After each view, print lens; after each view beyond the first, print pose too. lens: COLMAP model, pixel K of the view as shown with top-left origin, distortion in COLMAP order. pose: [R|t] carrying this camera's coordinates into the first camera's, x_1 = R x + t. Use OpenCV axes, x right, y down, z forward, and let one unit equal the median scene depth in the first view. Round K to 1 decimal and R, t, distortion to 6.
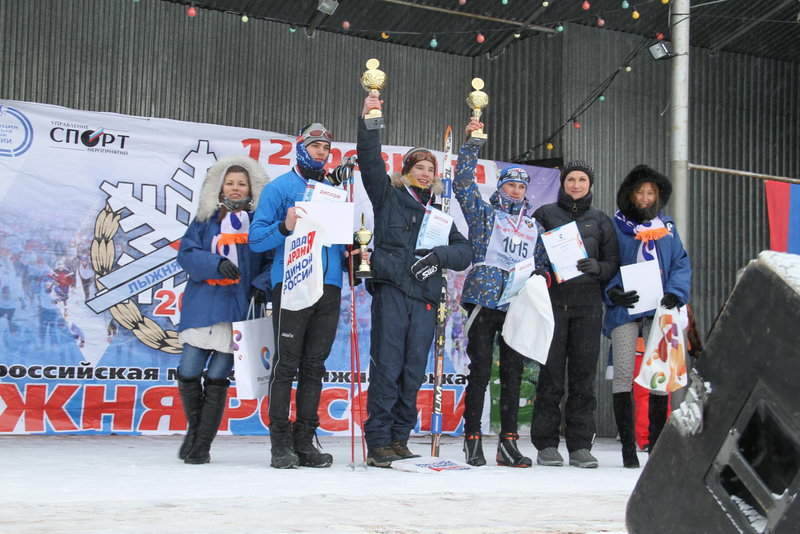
lens RADIAL K [[1264.9, 0, 400.0], [0, 1264.9, 267.0], [0, 0, 1]] dist [0.209884, 0.026722]
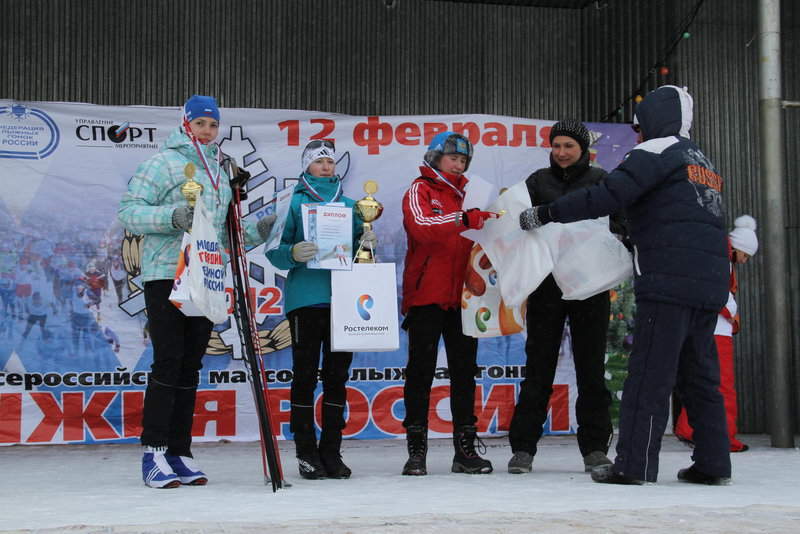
lens RADIAL K [[1264.9, 0, 400.0], [0, 1264.9, 267.0], [0, 0, 1]] dist [0.209884, 0.026722]
pose [[0.962809, -0.057983, -0.263886, 0.211142], [0.058056, 0.998285, -0.007530, 0.018732], [0.263870, -0.008071, 0.964524, 0.134915]]
